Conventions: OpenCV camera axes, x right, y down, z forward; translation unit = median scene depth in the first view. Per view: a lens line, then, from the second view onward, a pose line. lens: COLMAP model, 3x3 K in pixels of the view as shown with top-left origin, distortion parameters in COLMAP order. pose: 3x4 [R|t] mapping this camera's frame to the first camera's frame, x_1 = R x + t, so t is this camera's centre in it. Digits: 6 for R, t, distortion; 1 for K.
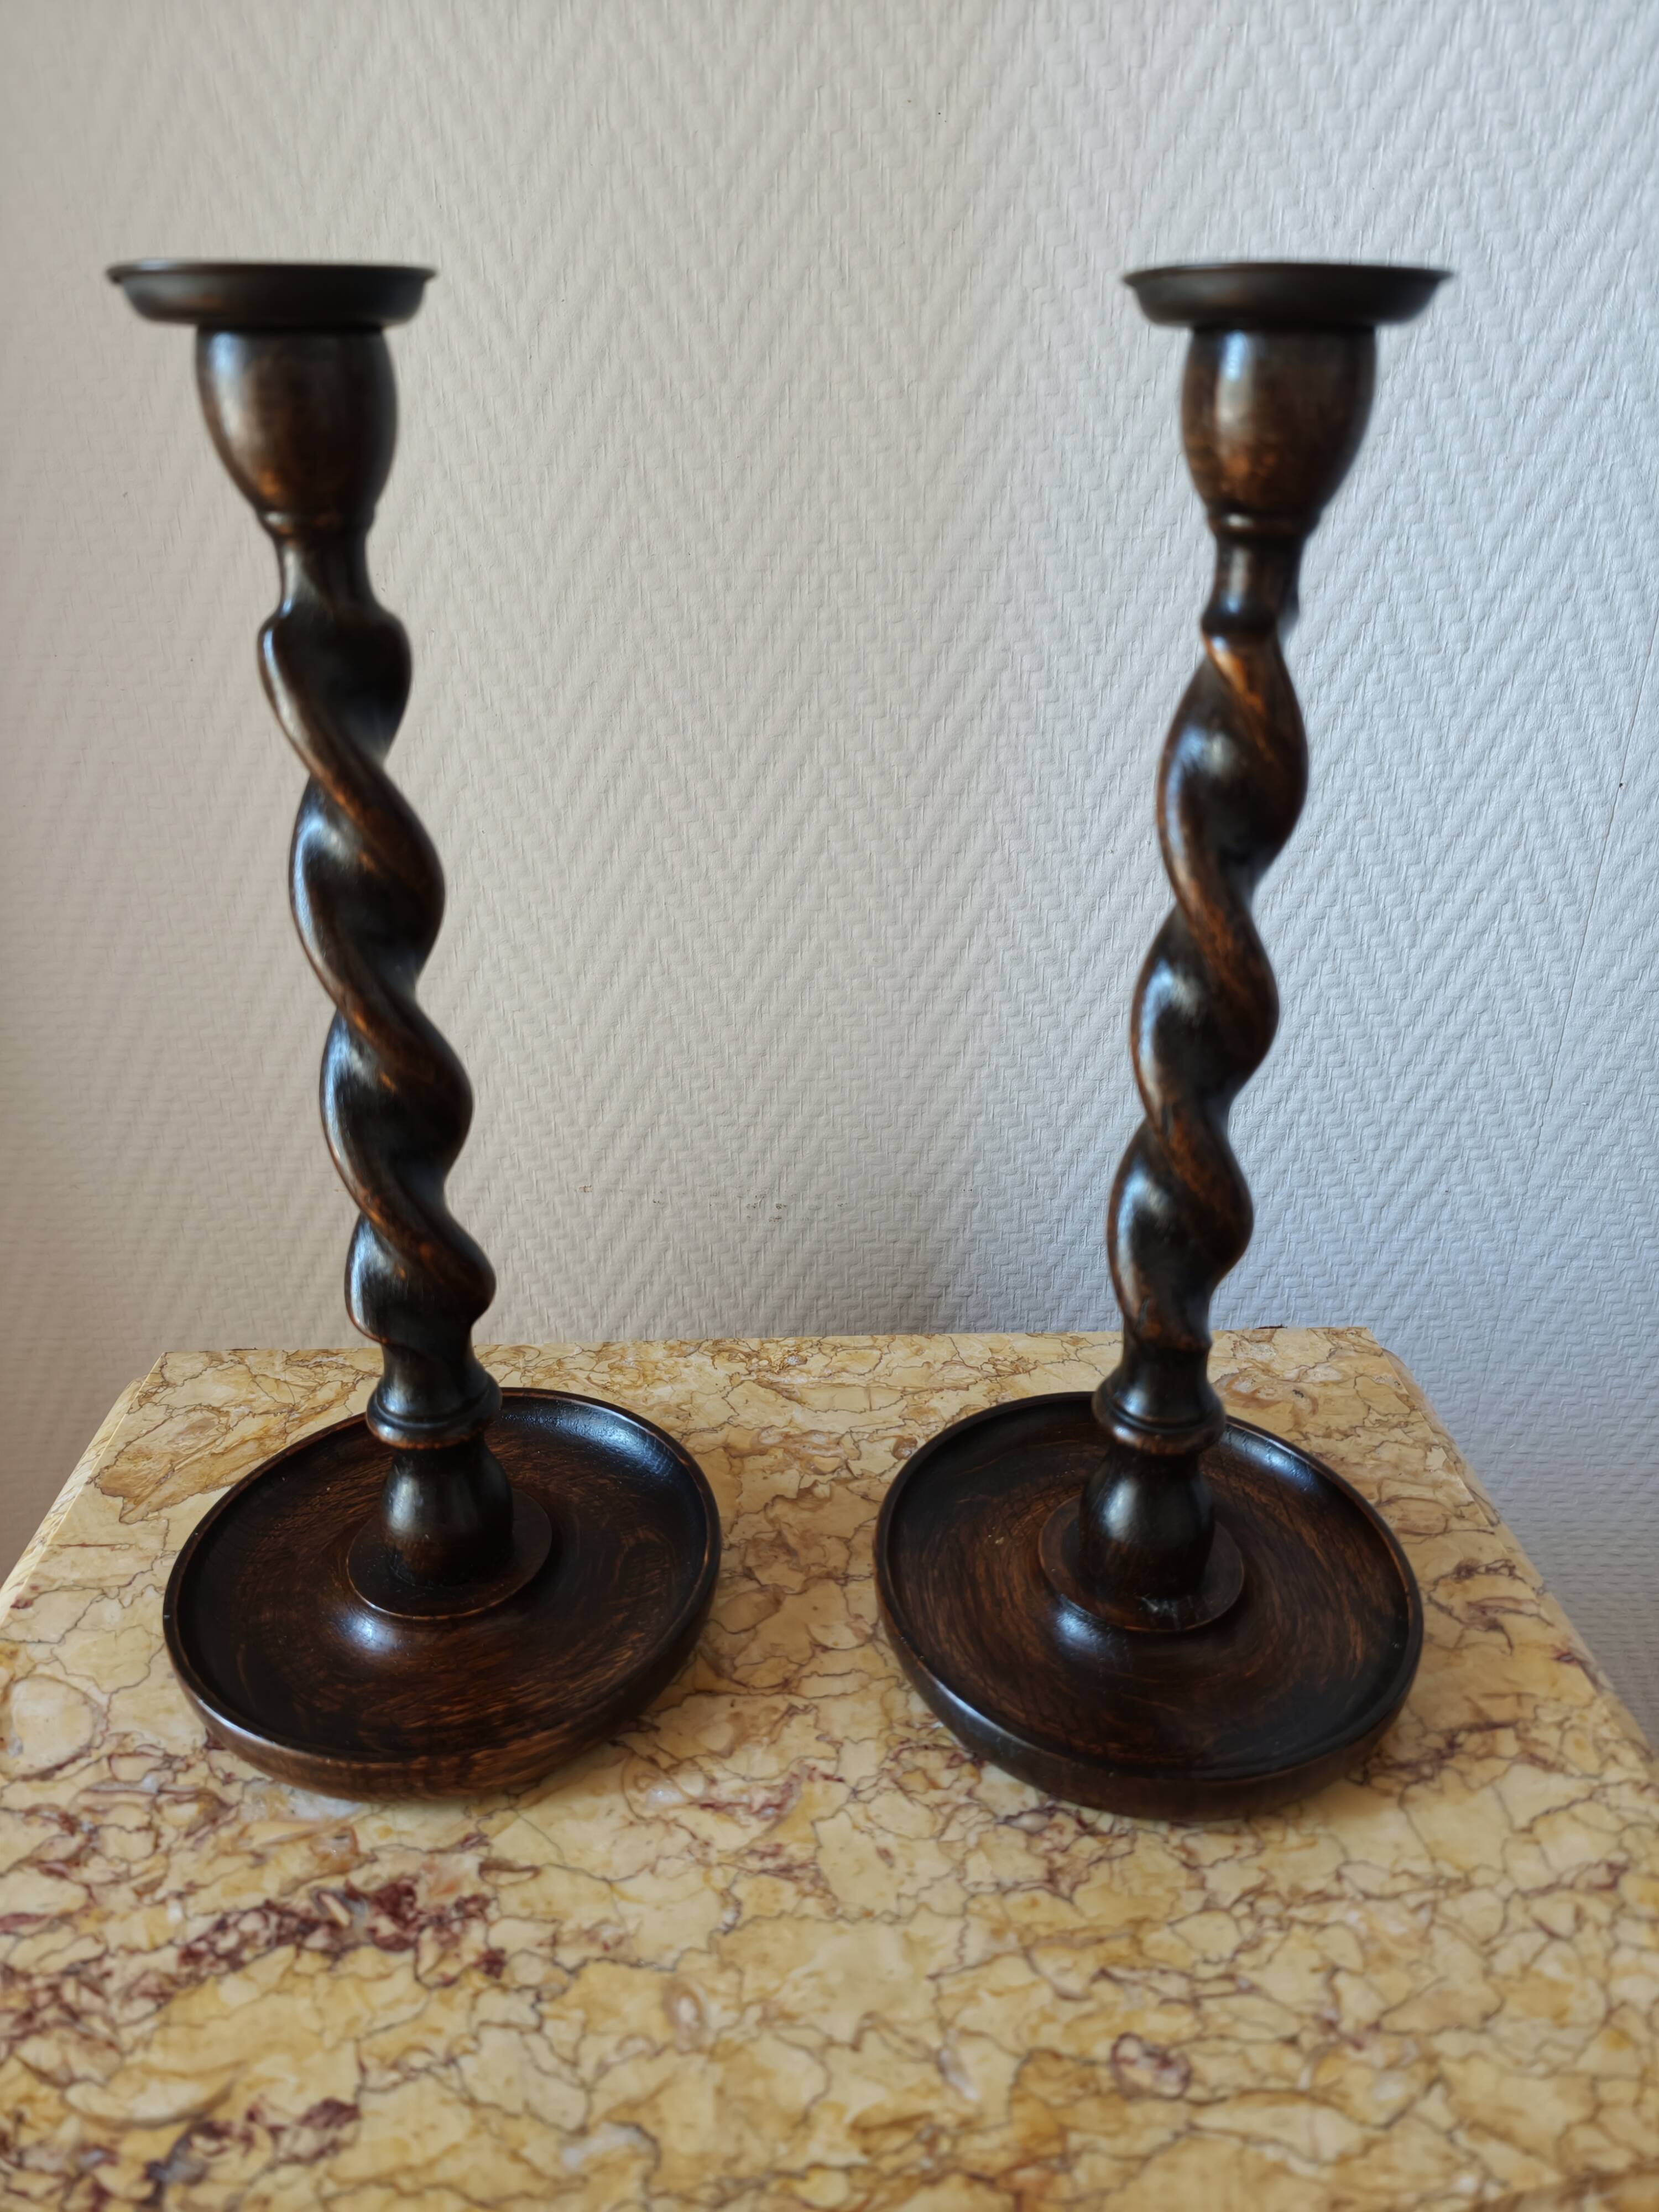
lens RADIAL K [[1550.3, 0, 826.2], [0, 1550.3, 1100.4], [0, 0, 1]] dist [0.004826, -0.023391]
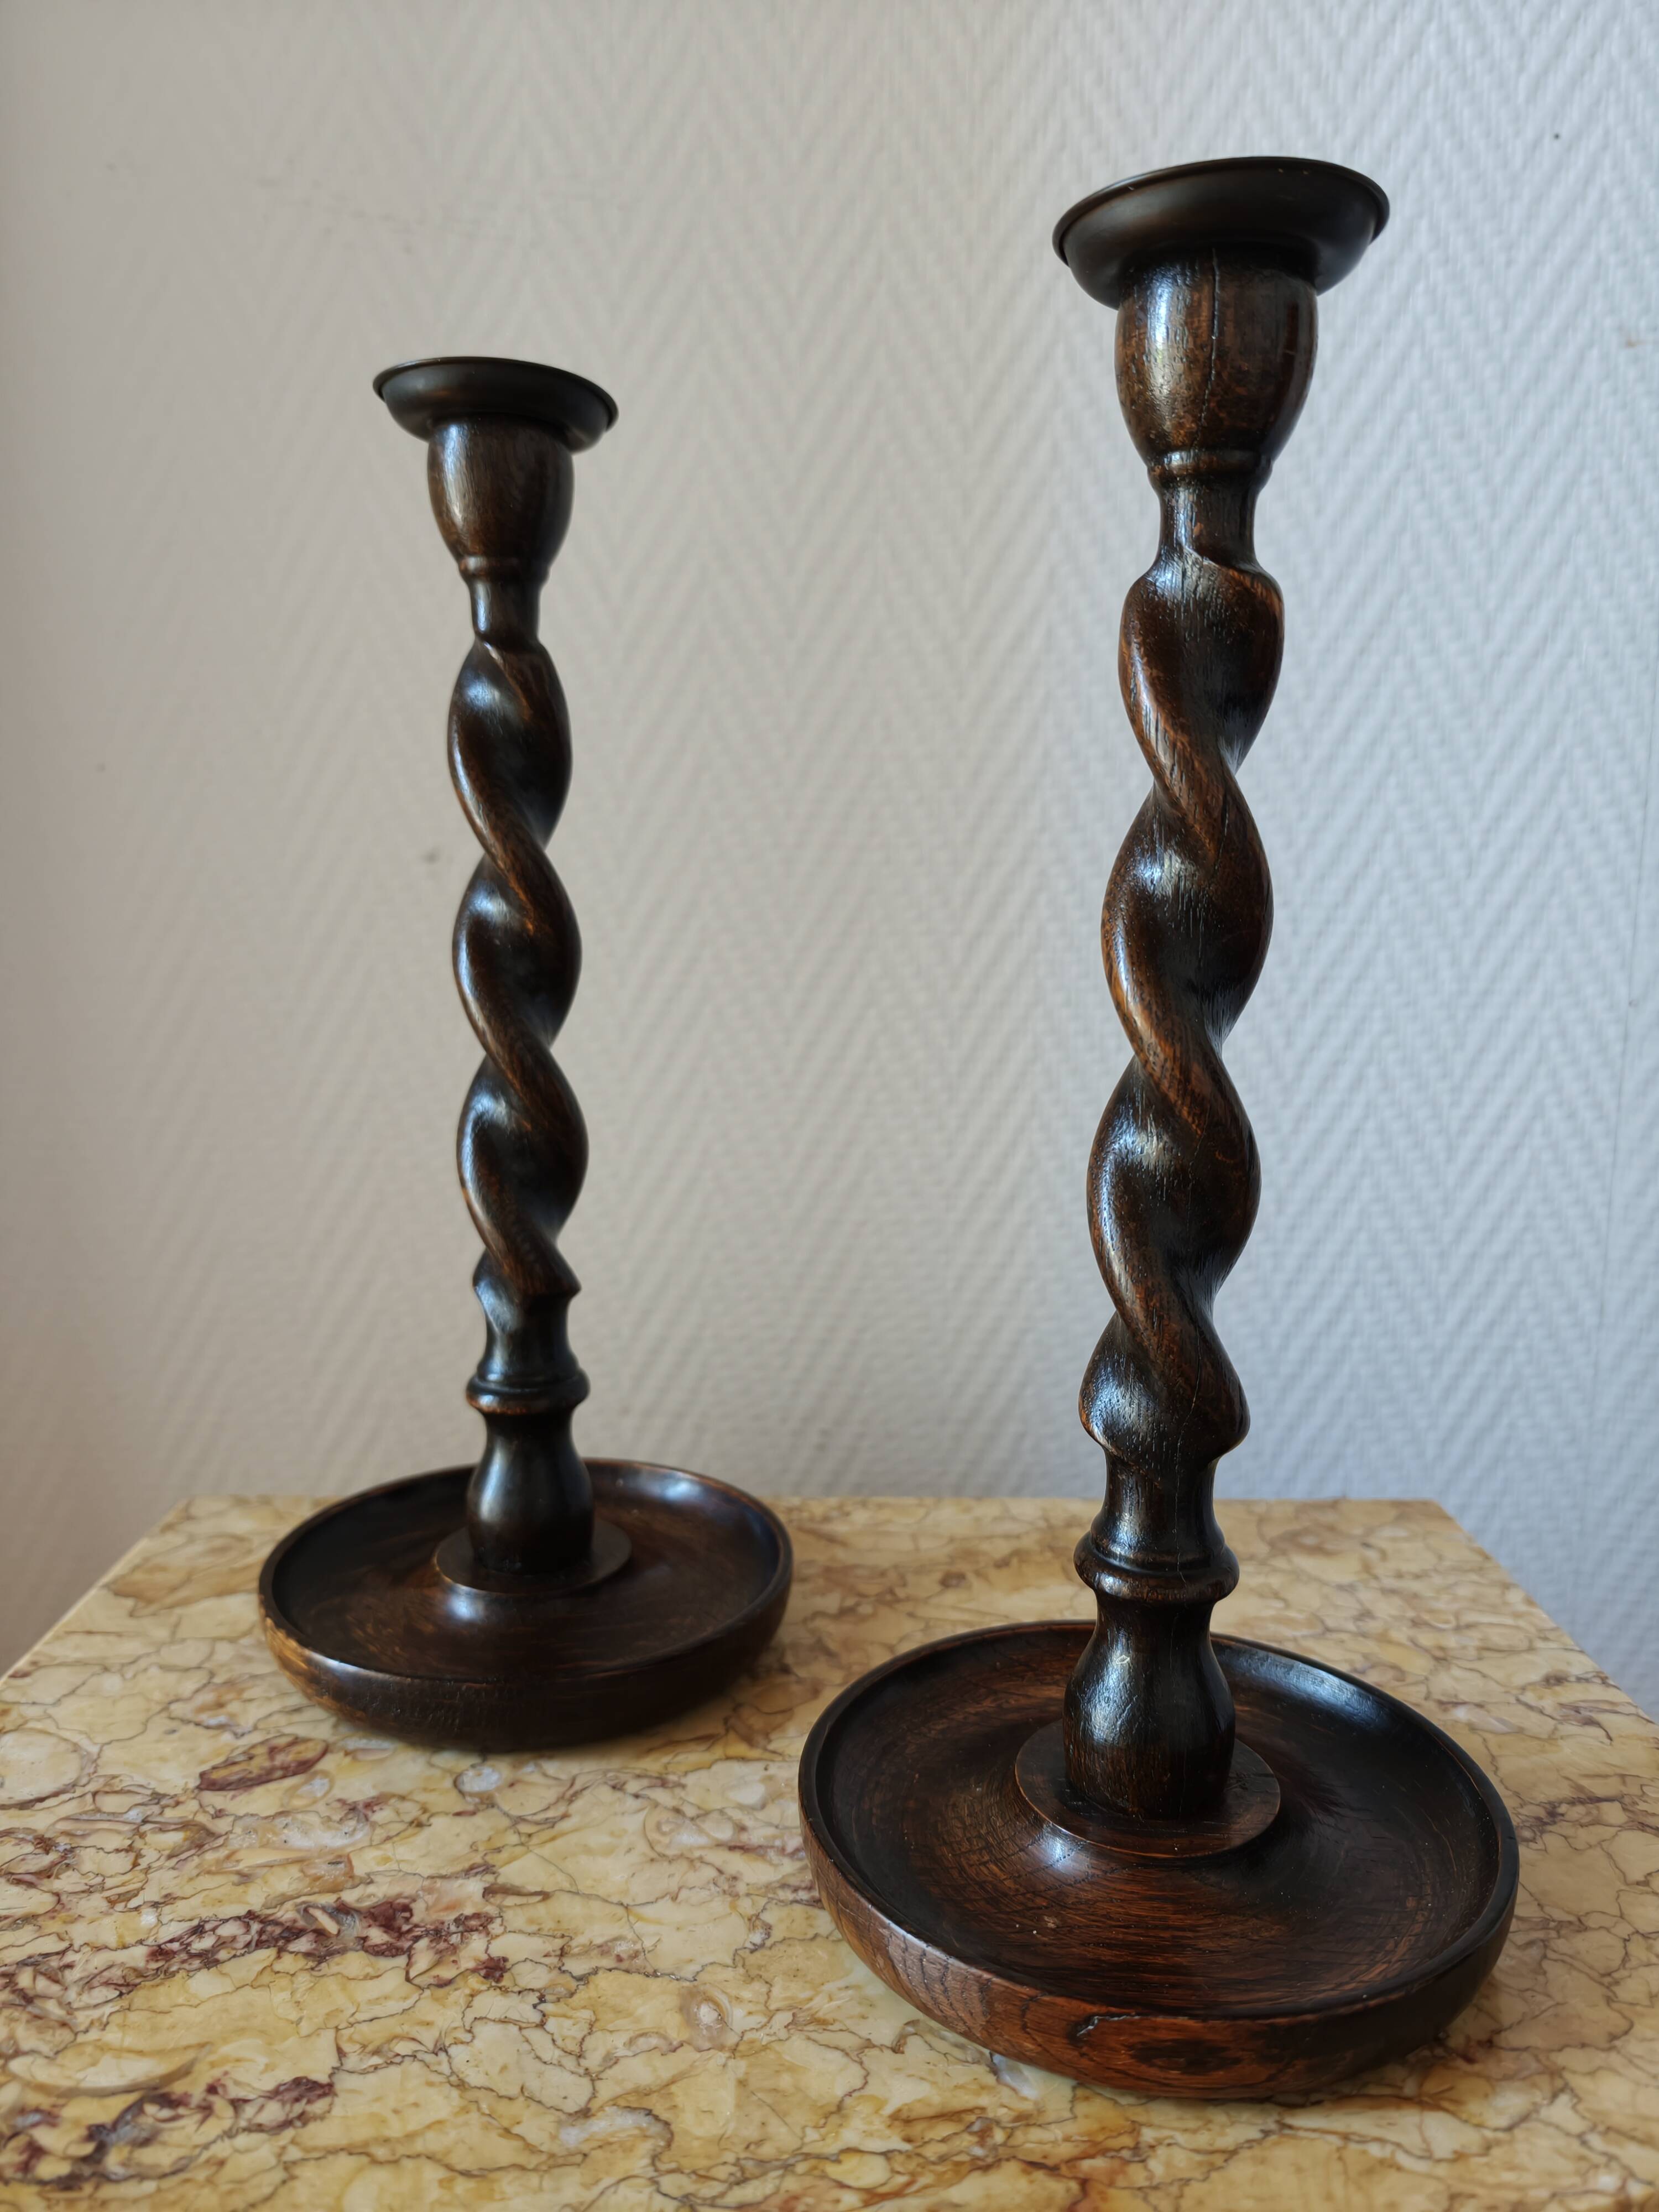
lens RADIAL K [[1573.2, 0, 843.6], [0, 1573.2, 1115.4], [0, 0, 1]] dist [-0.011219, -0.018317]
pose [[0.999735, 0.010335, -0.020558, 0.001230], [-0.015858, 0.956846, -0.290162, 0.336757], [0.016672, 0.290411, 0.956757, -0.007048]]
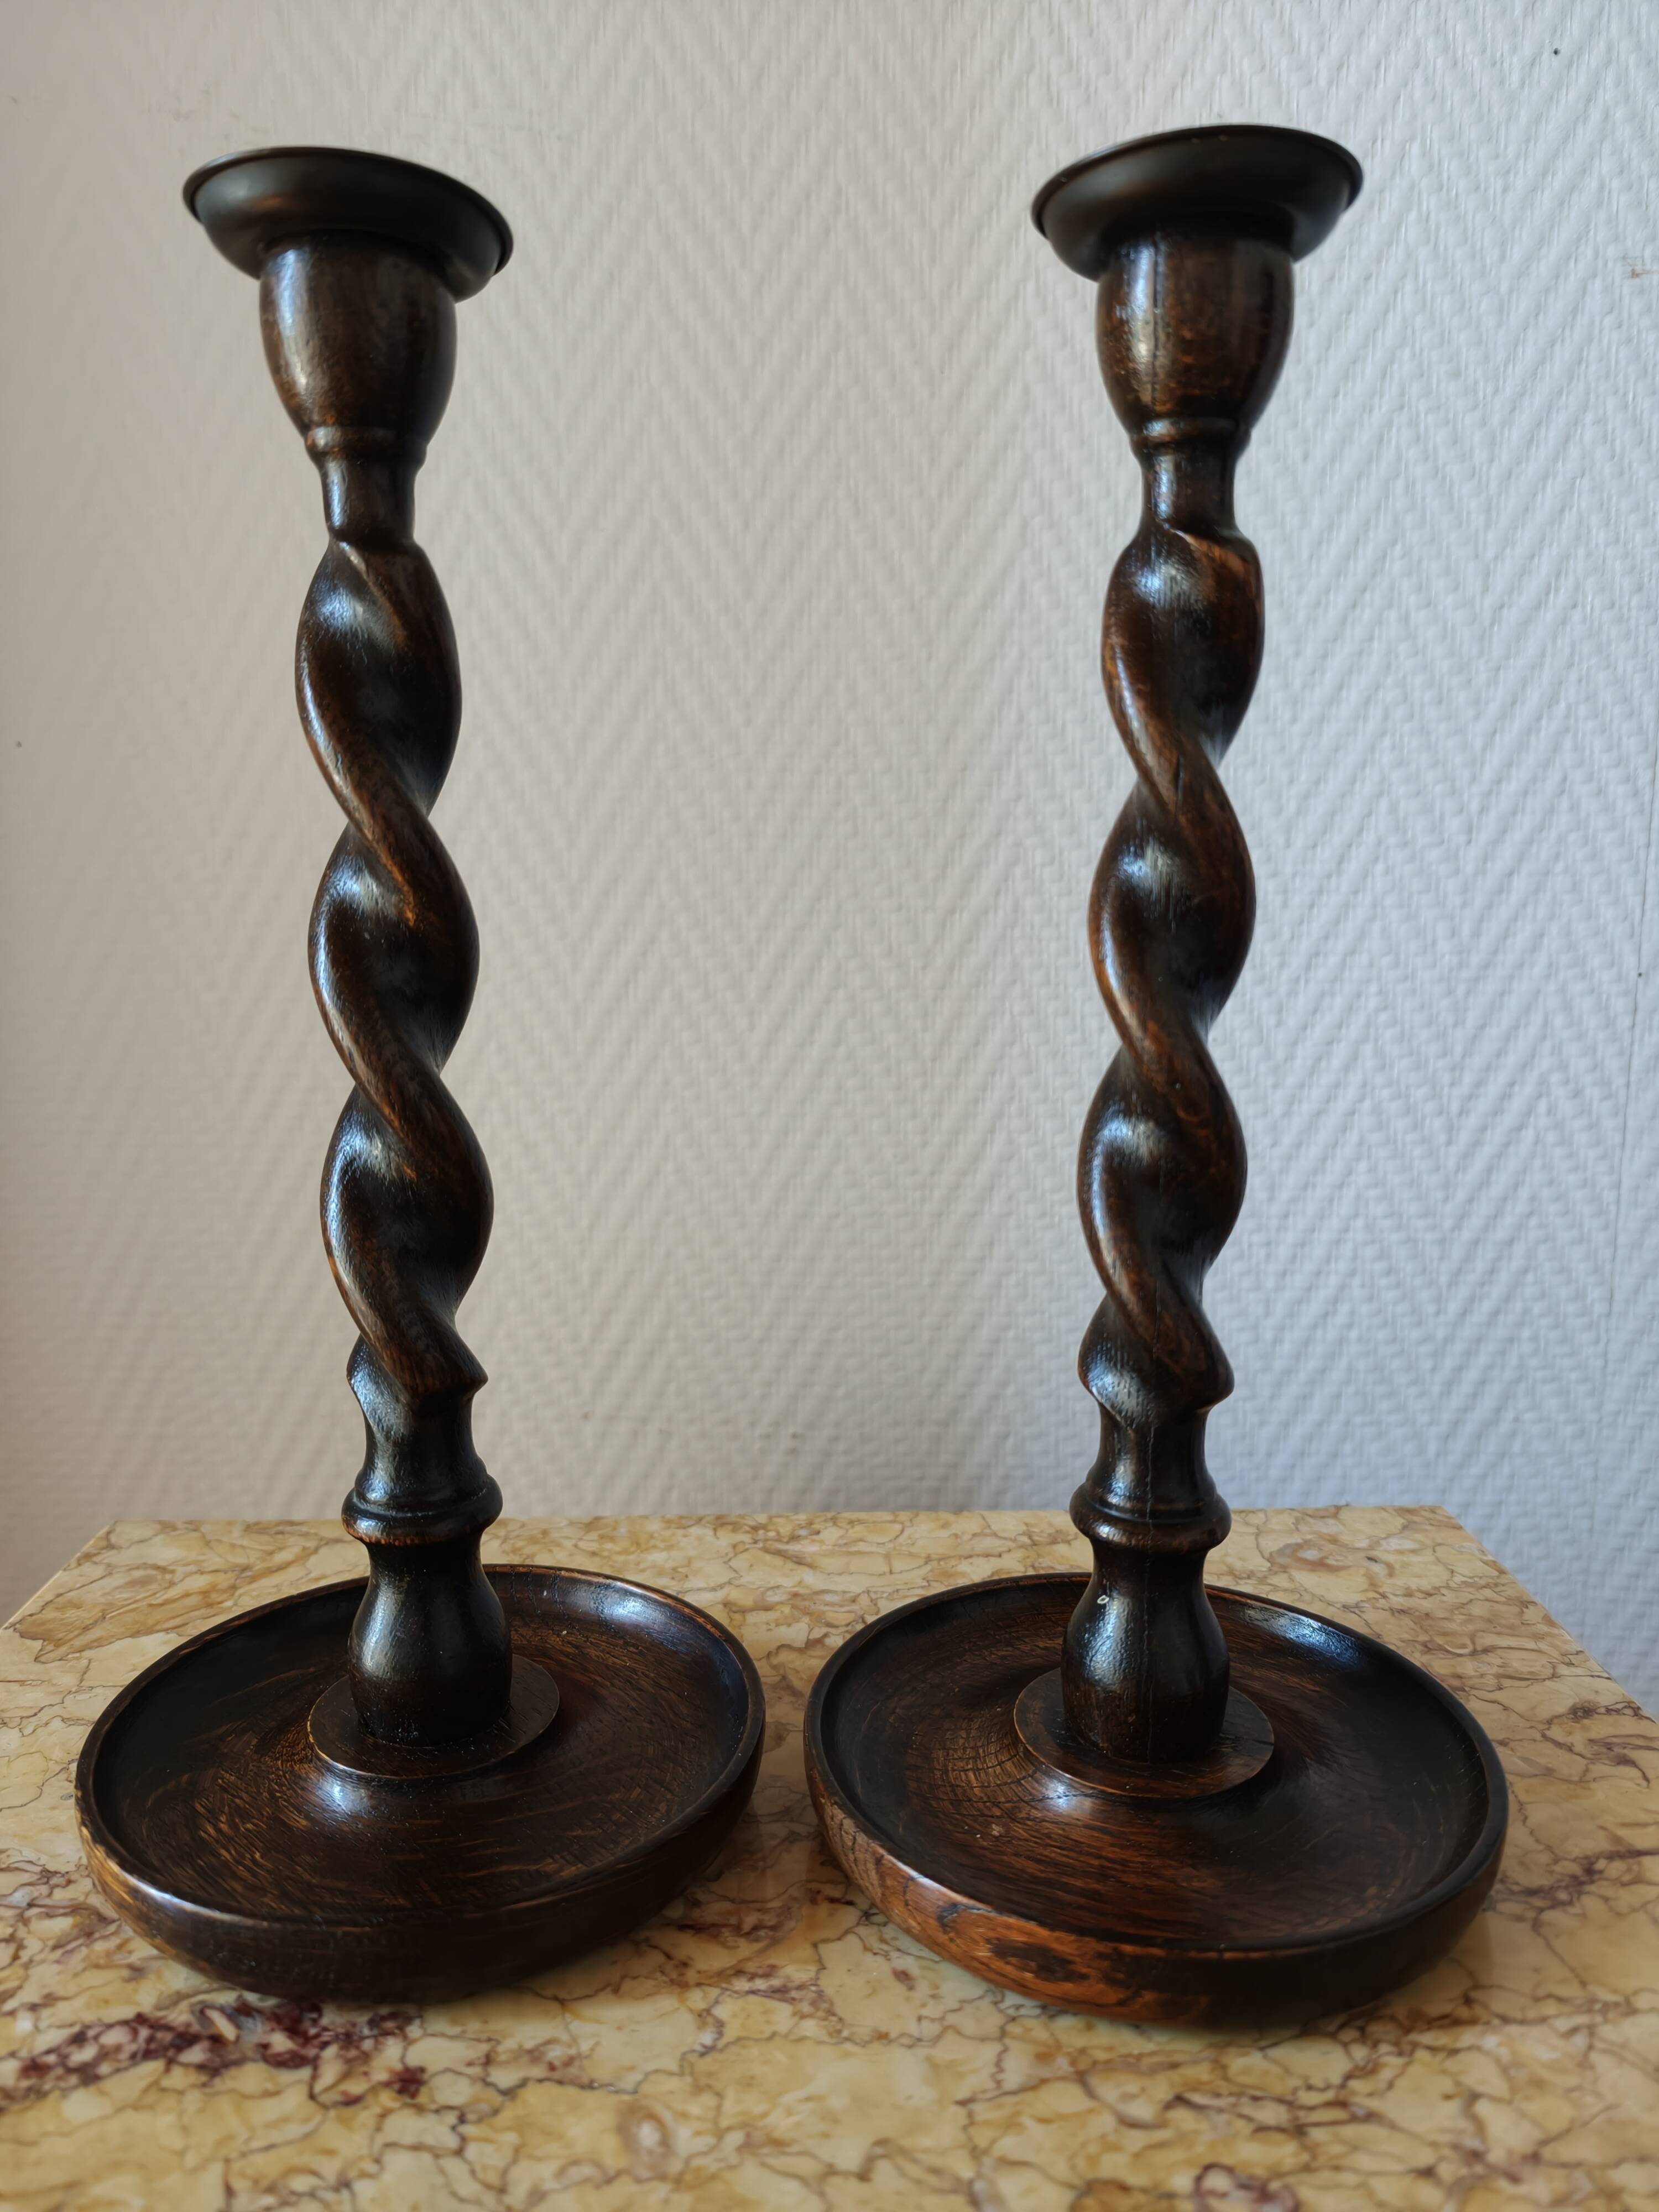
lens RADIAL K [[1565.9, 0, 835.0], [0, 1565.9, 1108.0], [0, 0, 1]] dist [-0.006537, -0.018083]
pose [[0.999887, -0.002059, -0.014866, 0.016164], [-0.002221, 0.959338, -0.282252, 0.296306], [0.014843, 0.282253, 0.959225, 0.094480]]
